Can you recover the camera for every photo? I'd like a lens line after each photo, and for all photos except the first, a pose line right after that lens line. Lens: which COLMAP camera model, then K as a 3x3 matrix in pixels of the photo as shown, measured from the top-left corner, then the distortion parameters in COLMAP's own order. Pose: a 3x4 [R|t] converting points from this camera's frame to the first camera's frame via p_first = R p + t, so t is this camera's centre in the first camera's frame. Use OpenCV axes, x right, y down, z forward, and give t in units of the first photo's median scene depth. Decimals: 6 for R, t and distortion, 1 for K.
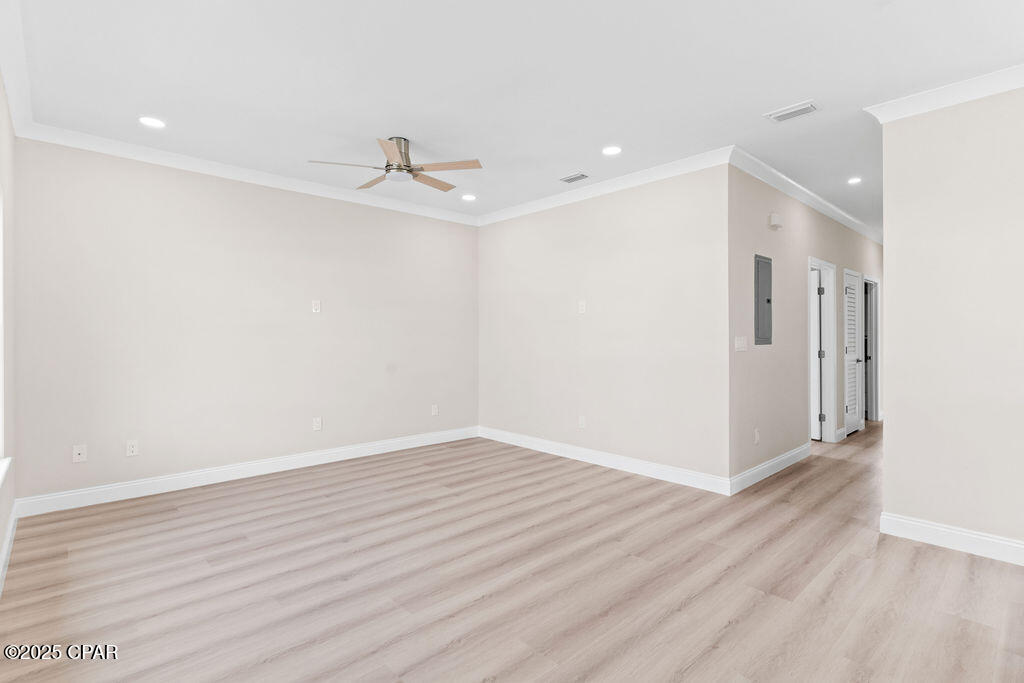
lens RADIAL K [[499.6, 0, 513.0], [0, 499.6, 347.0], [0, 0, 1]] dist [-0.001351, -0.000239]
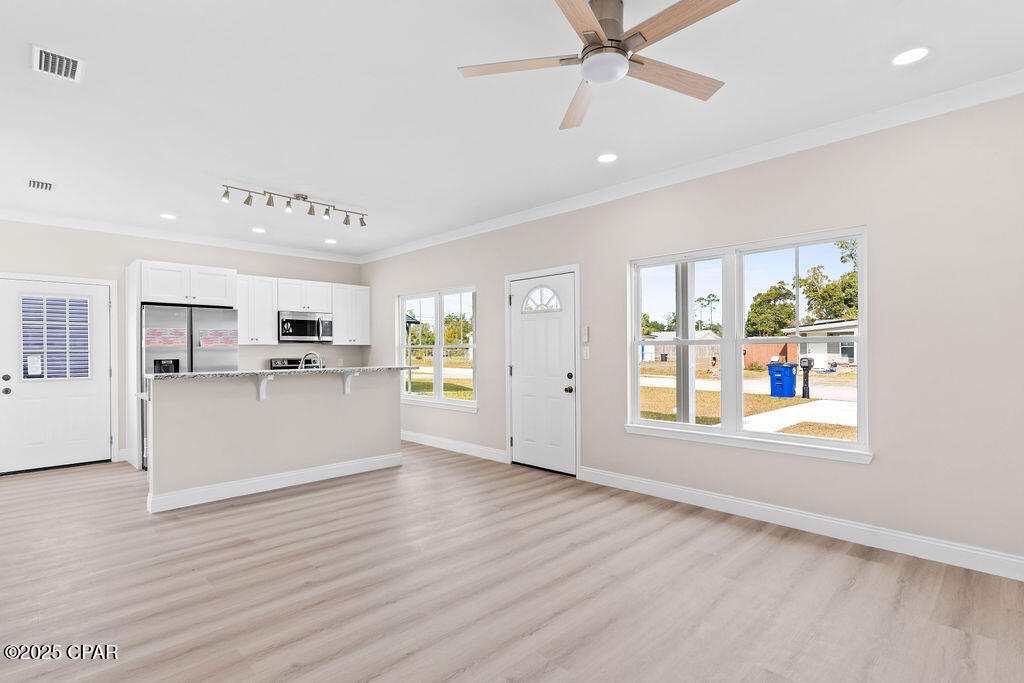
lens RADIAL K [[499.6, 0, 513.0], [0, 499.6, 347.0], [0, 0, 1]] dist [-0.001351, -0.000239]
pose [[-0.999326, 0.005484, -0.036310, -0.100076], [0.004946, 0.999877, 0.014899, -0.035295], [0.036388, 0.014710, -0.999229, 1.527175]]
